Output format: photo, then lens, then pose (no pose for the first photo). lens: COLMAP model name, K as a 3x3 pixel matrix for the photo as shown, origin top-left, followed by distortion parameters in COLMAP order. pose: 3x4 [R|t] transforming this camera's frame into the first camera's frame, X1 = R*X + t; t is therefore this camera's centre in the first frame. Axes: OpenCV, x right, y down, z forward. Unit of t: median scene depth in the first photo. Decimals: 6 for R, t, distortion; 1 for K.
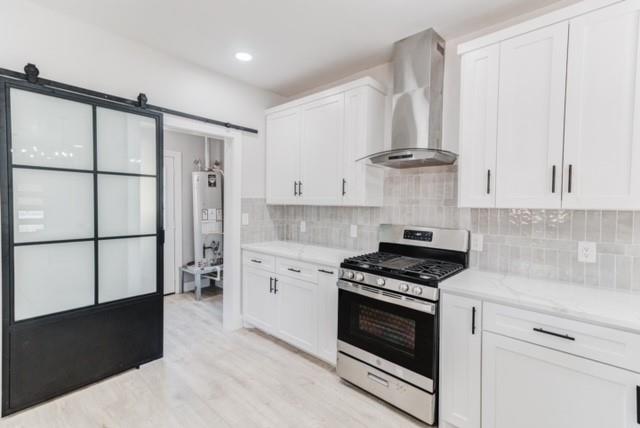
lens RADIAL K [[290.8, 0, 320.7], [0, 290.8, 211.4], [0, 0, 1]] dist [0.013086, 0.001637]
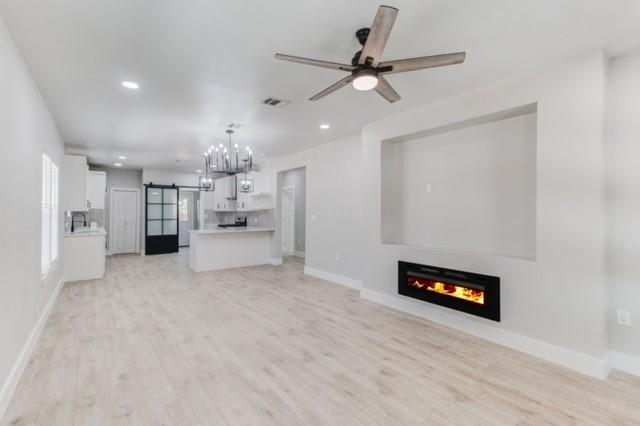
lens RADIAL K [[290.8, 0, 323.5], [0, 290.8, 209.7], [0, 0, 1]] dist [0.013086, 0.001637]
pose [[0.984865, -0.013082, -0.172831, 1.957449], [0.006651, 0.999266, -0.037734, 0.109036], [0.173198, 0.036014, 0.984228, -2.391305]]
